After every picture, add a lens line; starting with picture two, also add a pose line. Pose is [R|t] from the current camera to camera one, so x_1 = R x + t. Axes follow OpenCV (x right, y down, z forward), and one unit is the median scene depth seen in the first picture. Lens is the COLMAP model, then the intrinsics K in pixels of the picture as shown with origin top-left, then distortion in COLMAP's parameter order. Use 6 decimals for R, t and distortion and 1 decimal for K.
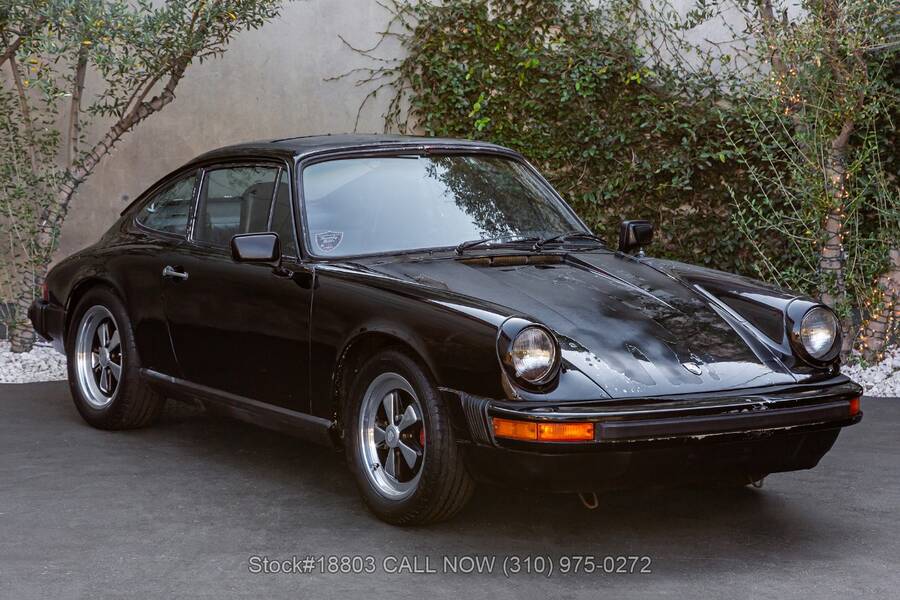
lens RADIAL K [[2211.8, 0, 450.0], [0, 2211.8, 300.0], [0, 0, 1]] dist [0.407839, 0.555957]
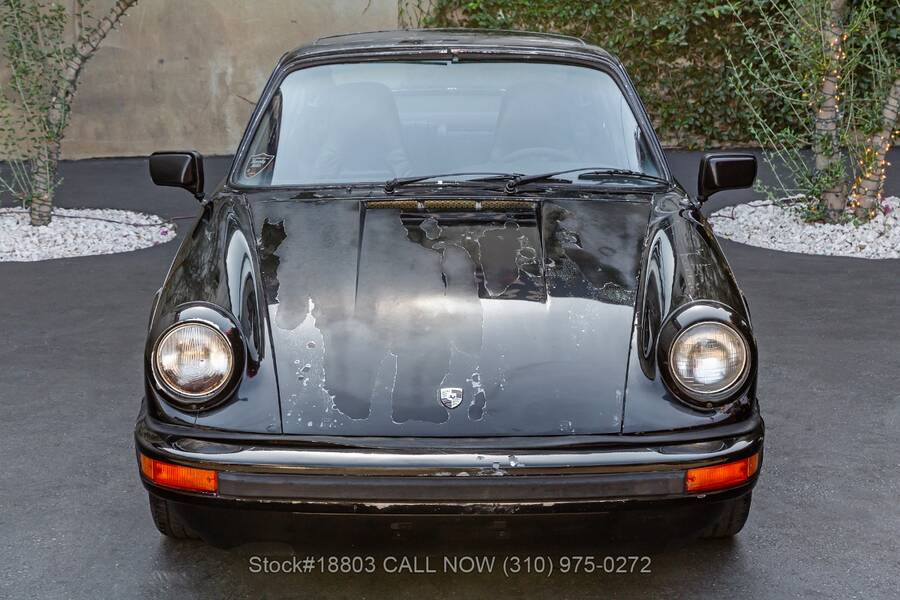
lens RADIAL K [[1670.0, 0, 459.0], [0, 1670.0, 302.3], [0, 0, 1]] dist [0.275542, 0.071136]
pose [[0.999647, -0.014878, -0.022004, 0.015012], [0.017386, 0.992793, 0.118571, -0.024718], [0.020082, -0.118912, 0.992702, 0.176950]]
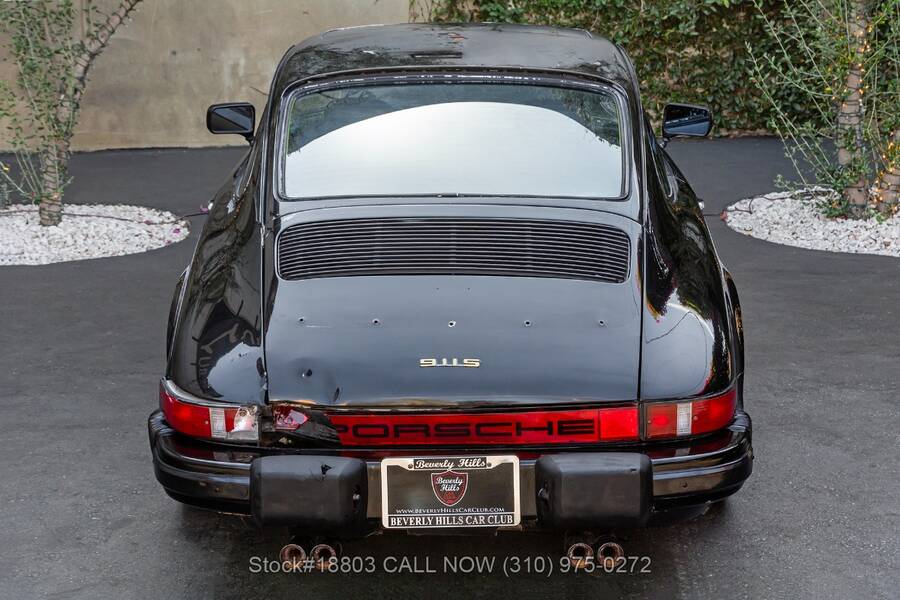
lens RADIAL K [[1531.5, 0, 465.1], [0, 1531.5, 298.9], [0, 0, 1]] dist [0.236885, 0.034814]
pose [[0.999681, -0.019339, -0.016236, 0.006275], [0.021455, 0.989589, 0.142311, -0.031976], [0.013315, -0.142614, 0.989689, 0.238339]]
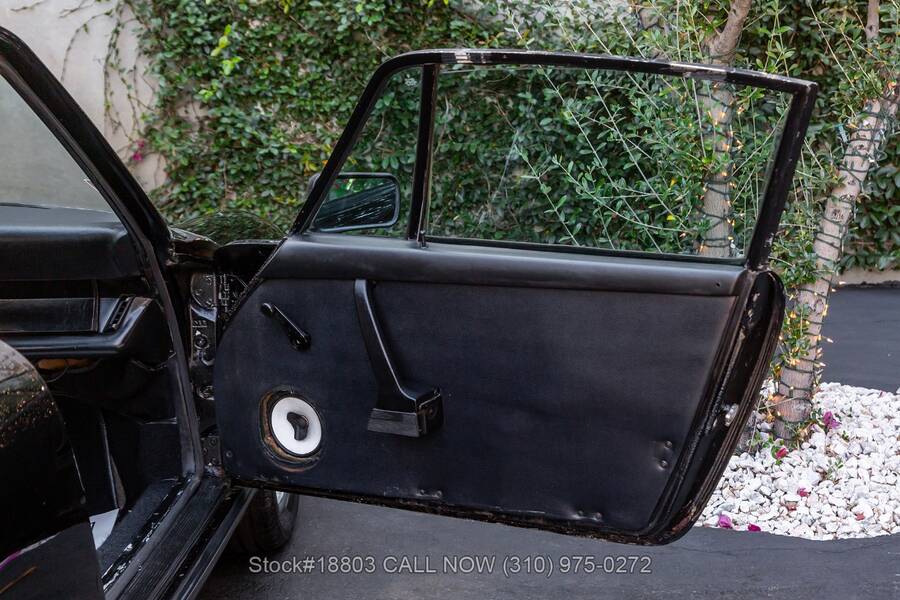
lens RADIAL K [[1412.9, 0, 488.1], [0, 1412.9, 299.4], [0, 0, 1]] dist [0.203635, -0.093283]
pose [[0.999226, -0.036754, 0.013992, 0.088399], [0.036009, 0.998087, 0.050253, -0.023467], [-0.015812, -0.049711, 0.998638, 0.525882]]
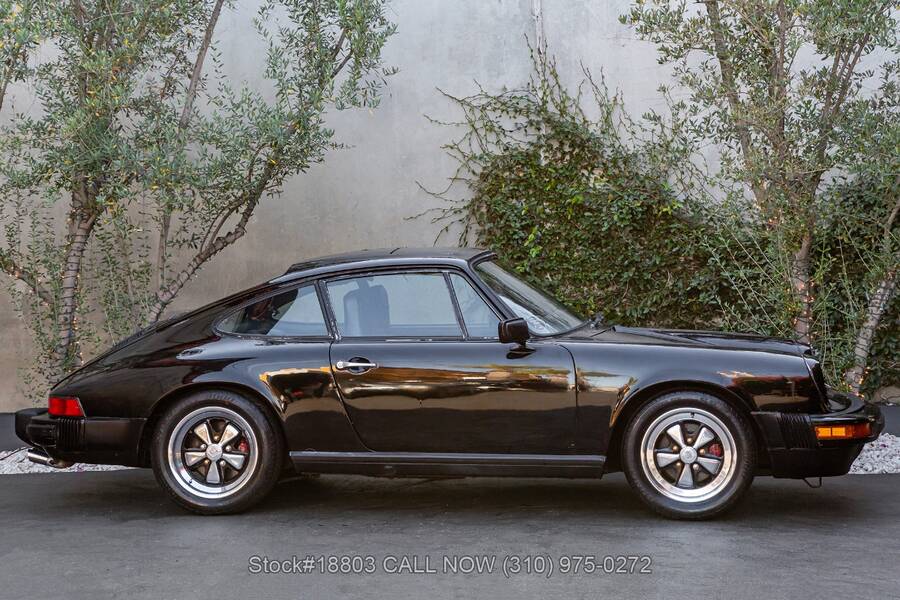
lens RADIAL K [[1932.0, 0, 448.1], [0, 1932.0, 275.4], [0, 0, 1]] dist [0.339261, 0.121610]
pose [[0.993281, -0.024609, -0.113081, 0.083635], [0.015442, 0.996575, -0.081235, 0.015841], [0.114692, 0.078943, 0.990259, -0.020964]]
